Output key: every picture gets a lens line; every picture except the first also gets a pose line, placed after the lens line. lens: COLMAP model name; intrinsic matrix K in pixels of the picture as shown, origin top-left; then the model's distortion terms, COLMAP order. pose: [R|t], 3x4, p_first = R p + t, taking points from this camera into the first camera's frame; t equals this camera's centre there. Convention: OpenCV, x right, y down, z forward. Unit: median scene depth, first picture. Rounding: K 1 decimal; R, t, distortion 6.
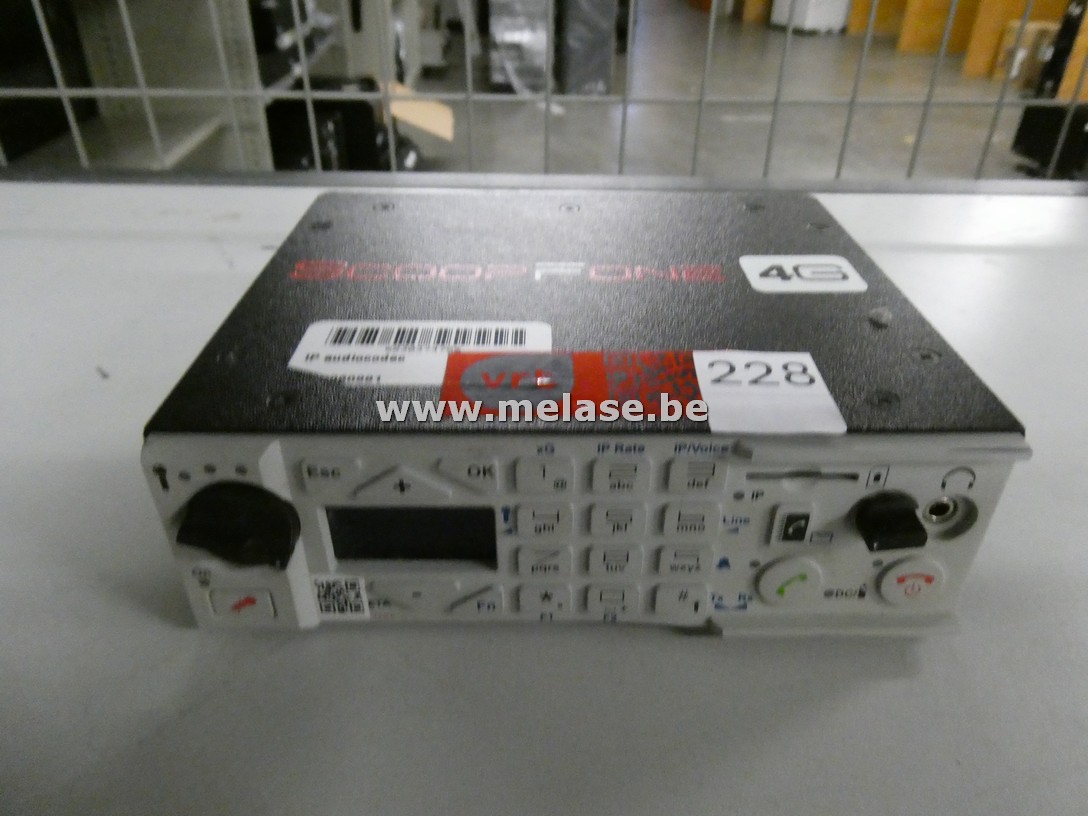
lens RADIAL K [[792.1, 0, 546.1], [0, 792.1, 402.5], [0, 0, 1]] dist [-0.013911, 0.026045]
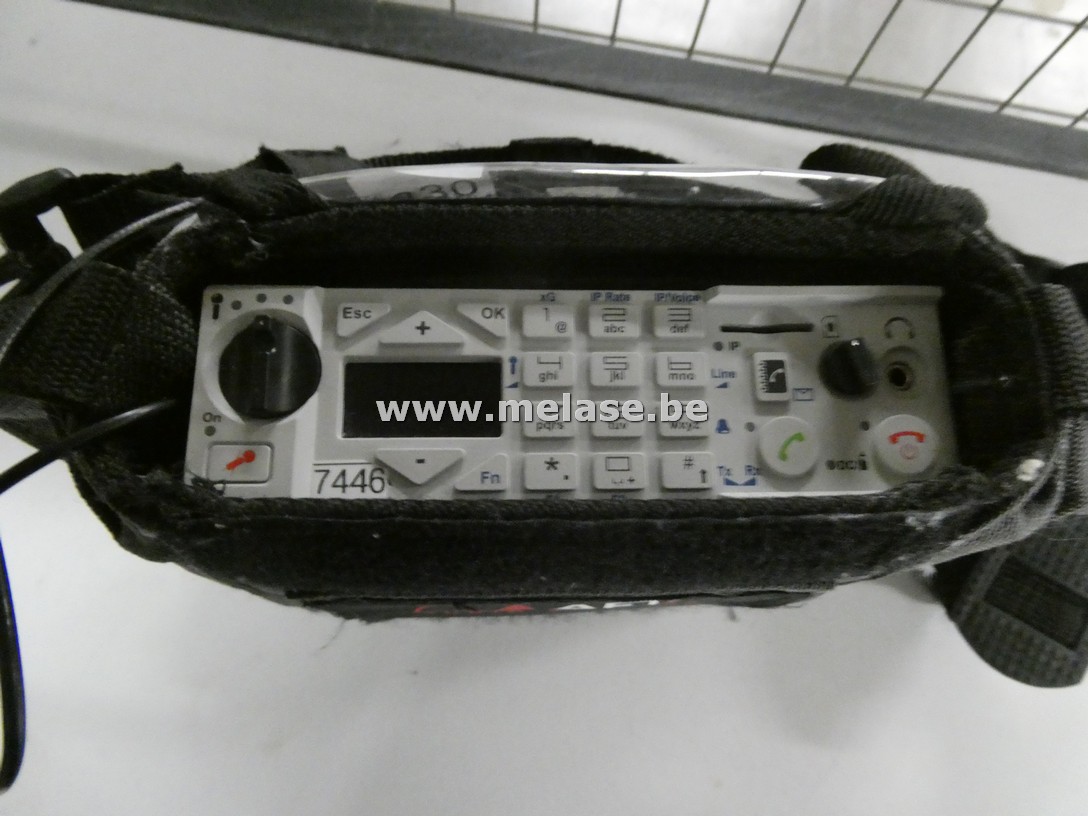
lens RADIAL K [[792.1, 0, 538.8], [0, 792.1, 406.5], [0, 0, 1]] dist [-0.013911, 0.026045]
pose [[0.999024, -0.000911, 0.044153, -0.063852], [0.033749, 0.660584, -0.749993, 1.007941], [-0.028484, 0.750752, 0.659970, 0.319023]]
